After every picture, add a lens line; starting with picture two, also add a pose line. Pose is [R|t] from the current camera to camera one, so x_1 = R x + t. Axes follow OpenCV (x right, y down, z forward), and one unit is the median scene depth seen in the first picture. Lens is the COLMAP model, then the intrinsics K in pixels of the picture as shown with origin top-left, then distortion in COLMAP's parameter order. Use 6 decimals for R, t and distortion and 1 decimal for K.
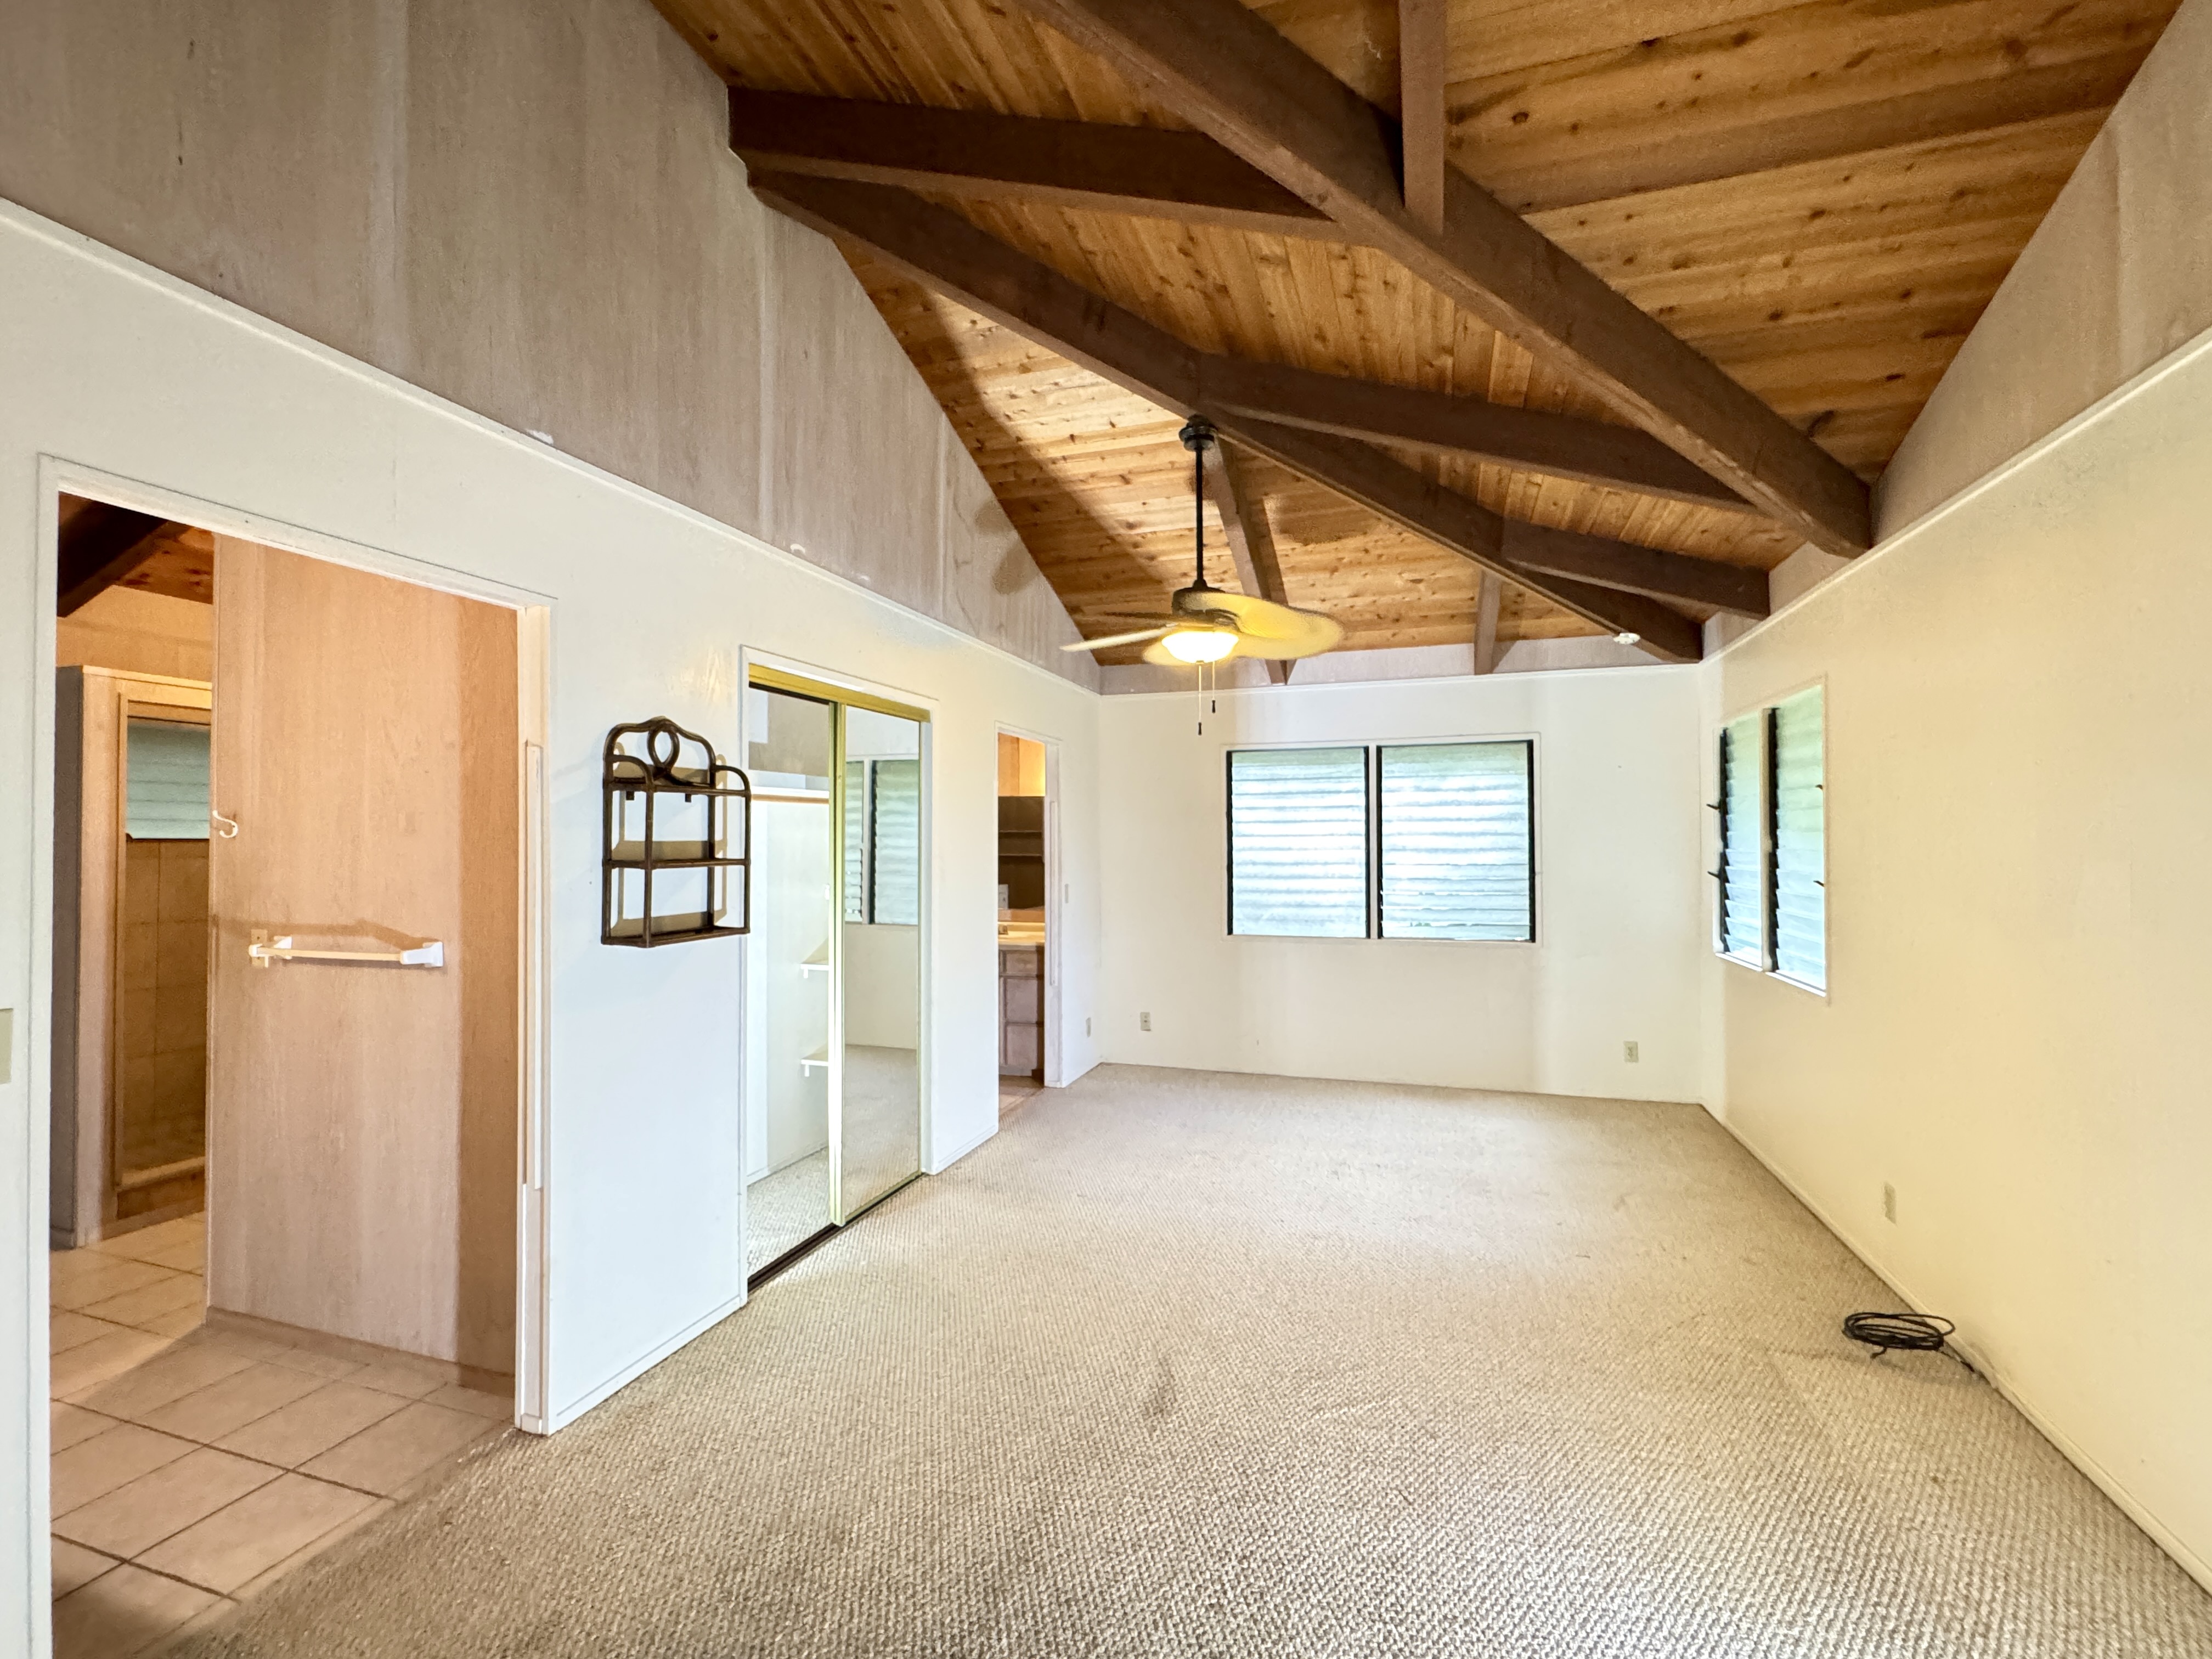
lens RADIAL K [[969.0, 0, 1101.9], [0, 969.0, 831.1], [0, 0, 1]] dist [-0.001967, -0.000179]
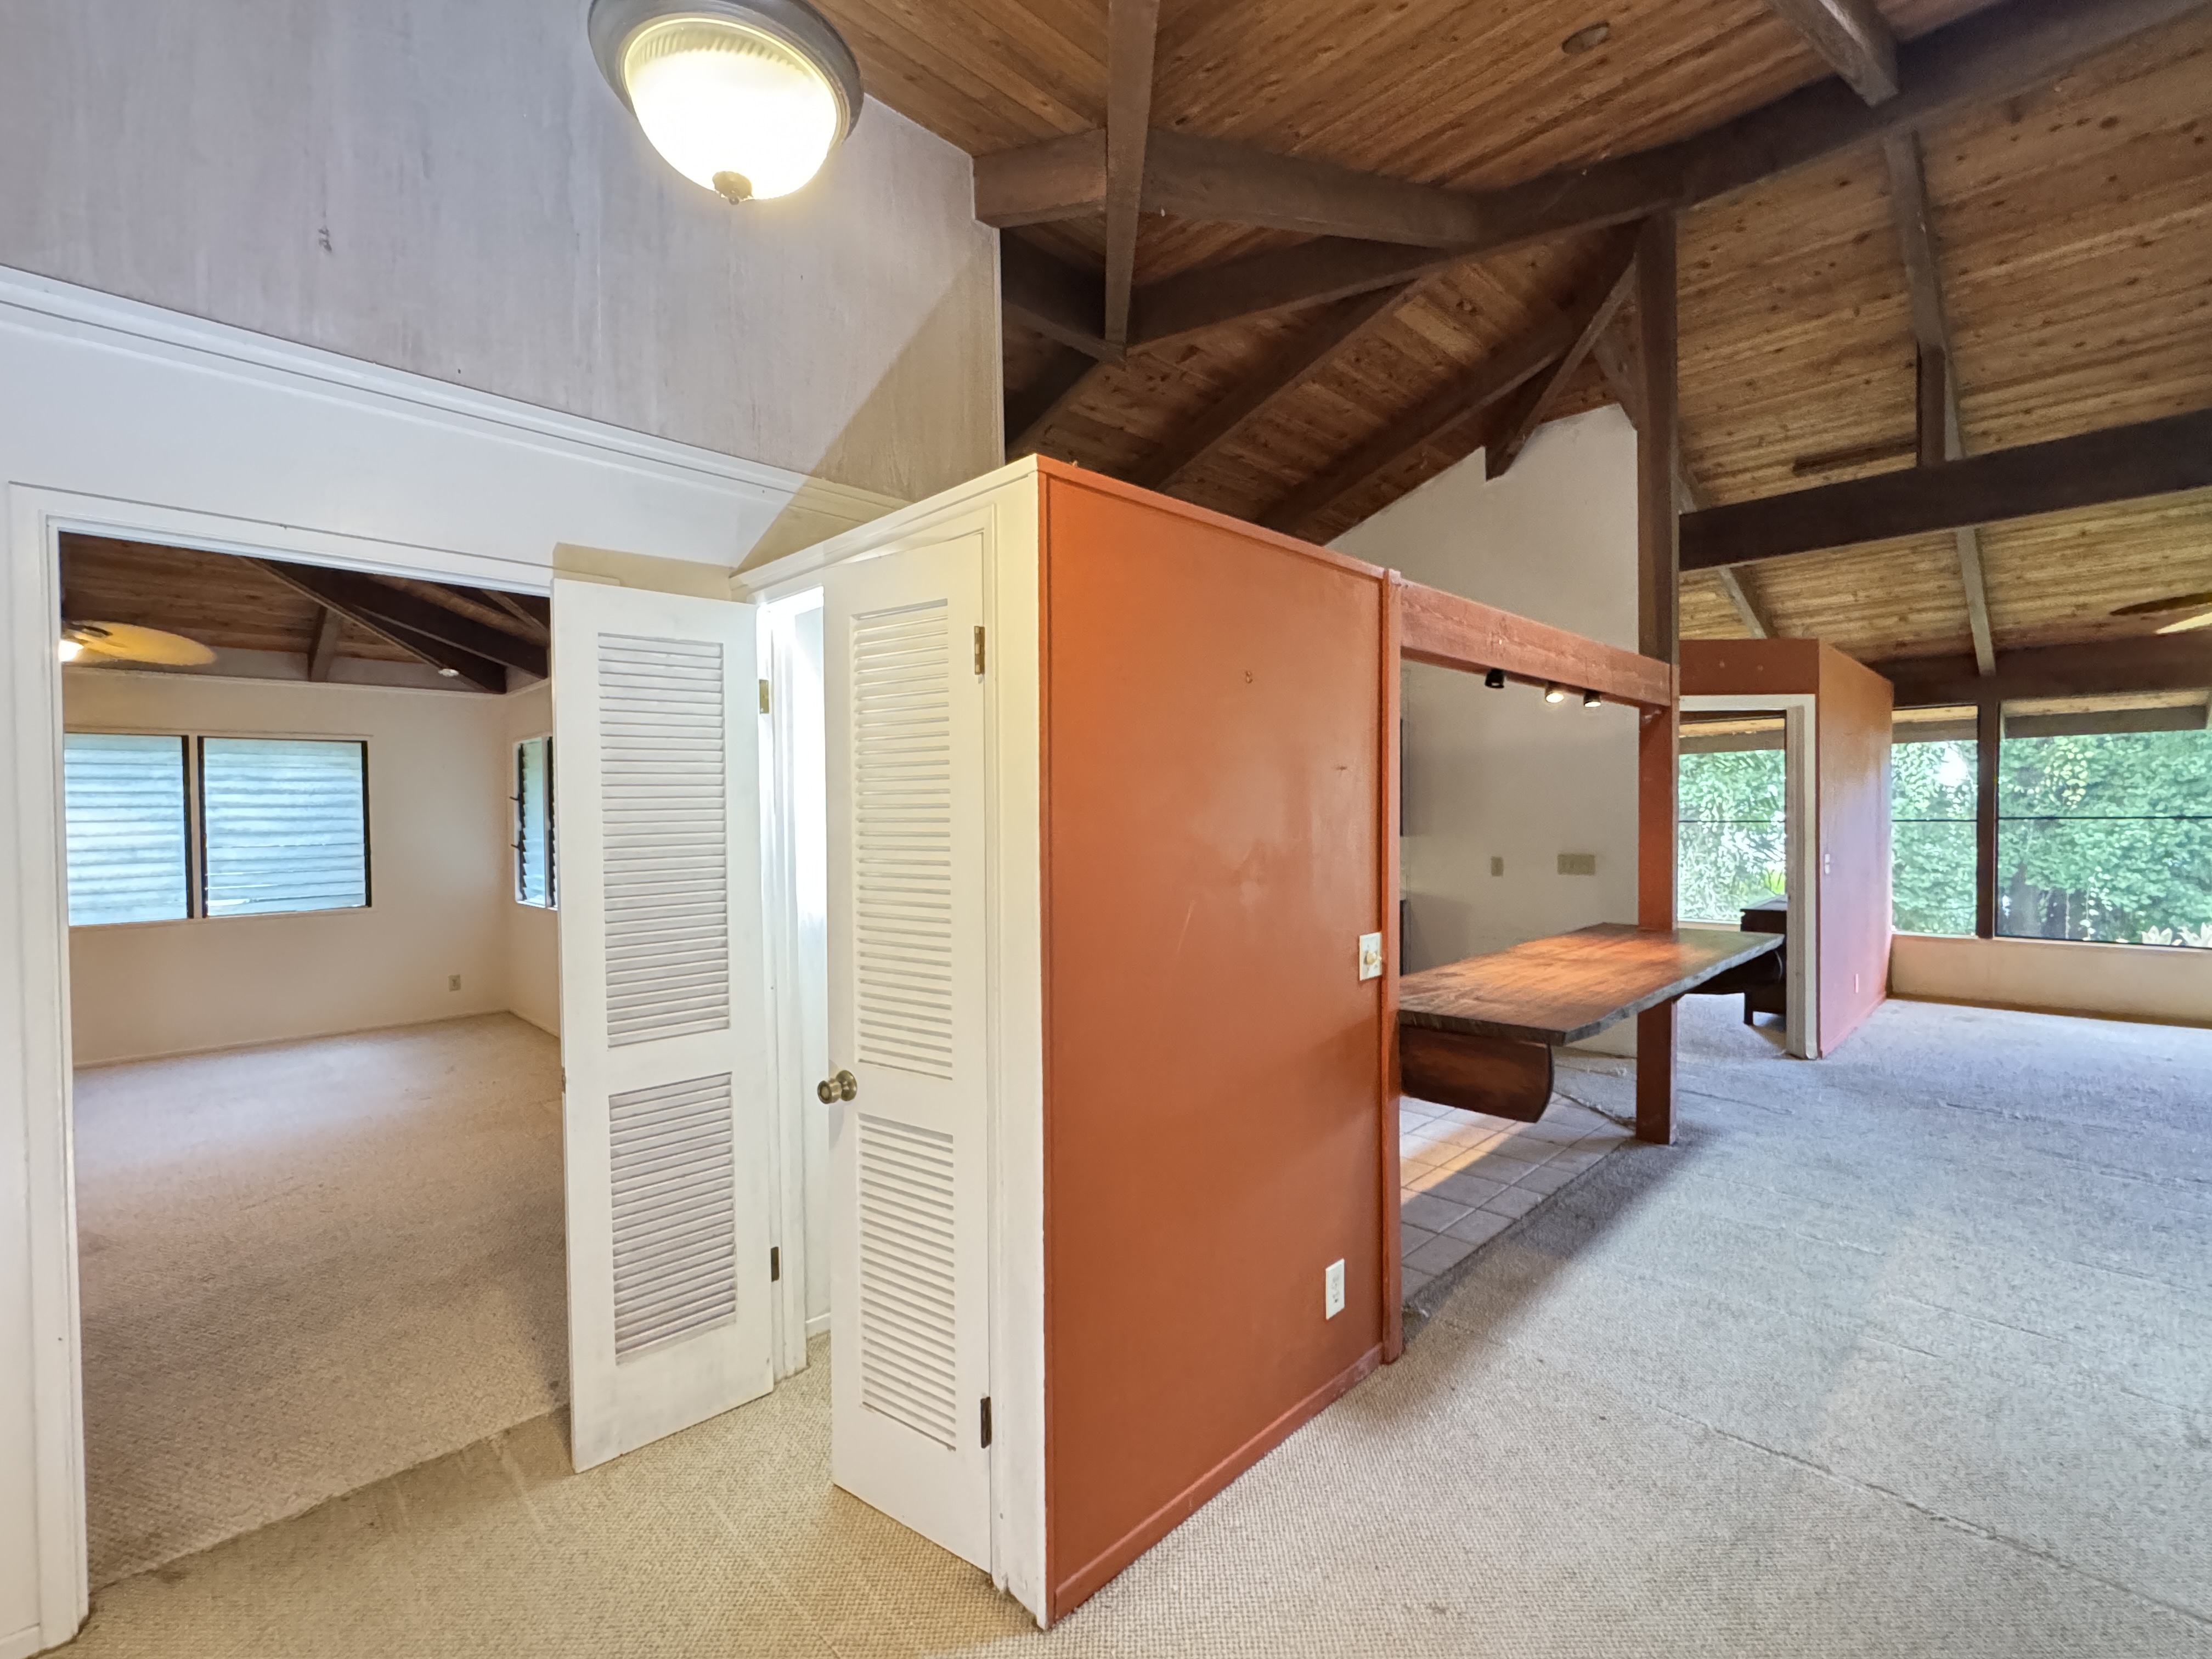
lens RADIAL K [[969.0, 0, 1098.0], [0, 969.0, 825.5], [0, 0, 1]] dist [-0.001967, -0.000179]
pose [[0.463265, -0.013913, 0.886111, -0.231003], [-0.000426, 0.999873, 0.015921, -0.008545], [-0.886220, -0.007753, 0.463200, -0.417827]]
